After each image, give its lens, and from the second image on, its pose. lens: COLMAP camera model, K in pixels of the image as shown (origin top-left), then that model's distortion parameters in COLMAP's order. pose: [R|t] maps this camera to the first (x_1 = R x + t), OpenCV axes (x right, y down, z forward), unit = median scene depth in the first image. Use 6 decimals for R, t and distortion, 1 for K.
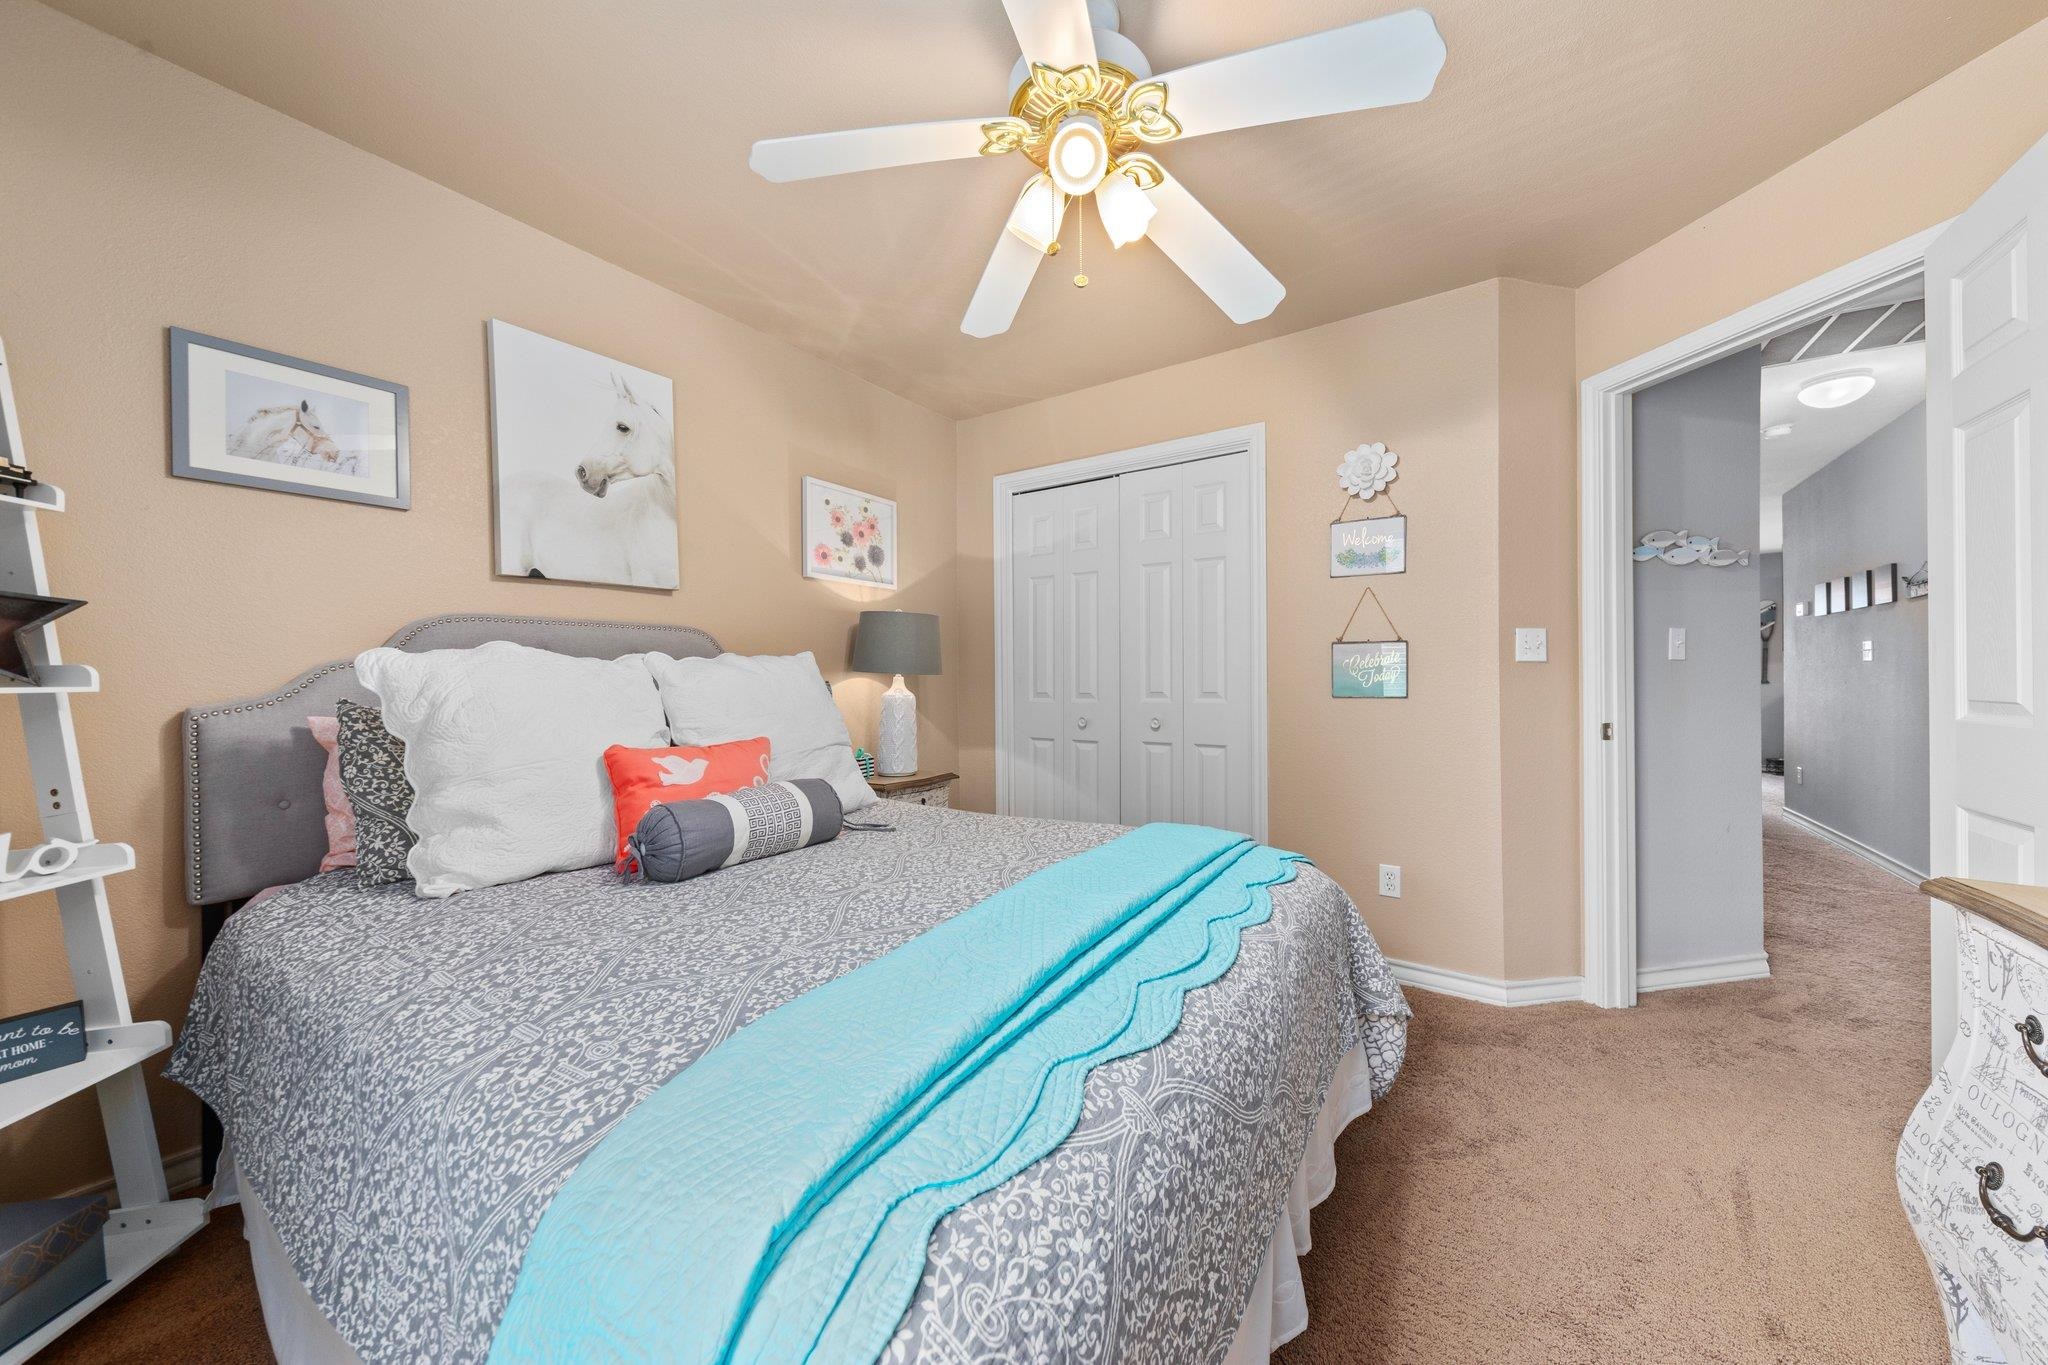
lens RADIAL K [[707.1, 0, 1032.0], [0, 707.1, 677.8], [0, 0, 1]] dist [-0.000743, -0.000443]
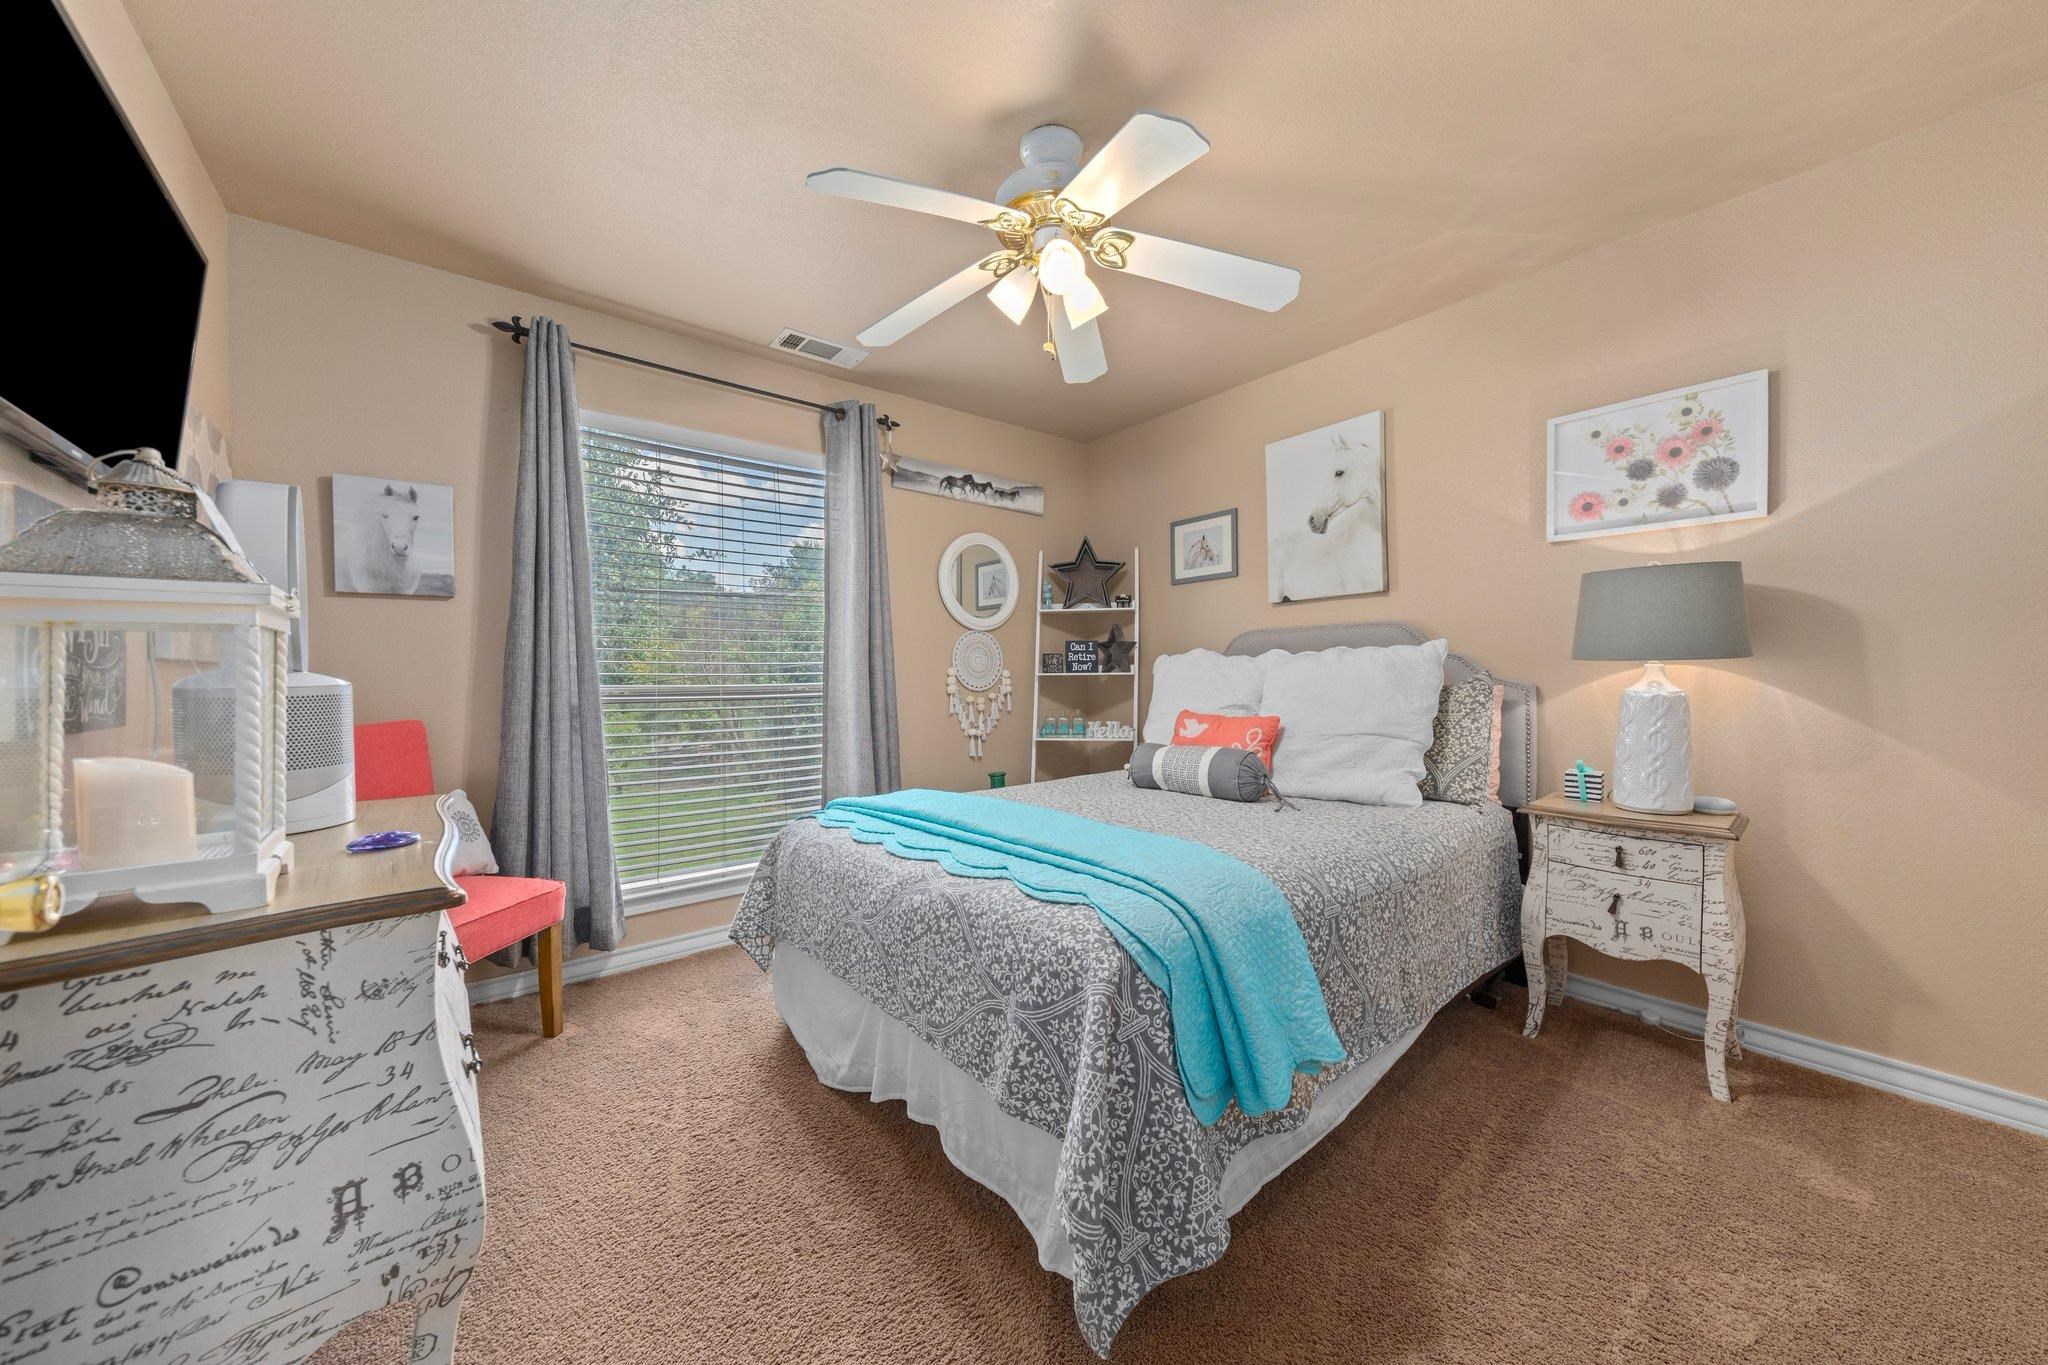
lens RADIAL K [[707.1, 0, 1032.0], [0, 707.1, 677.8], [0, 0, 1]] dist [-0.000743, -0.000443]
pose [[-0.300893, 0.008514, -0.953620, 0.650052], [0.006003, 0.999957, 0.007033, 0.004768], [0.953639, -0.003608, -0.300931, 0.676676]]
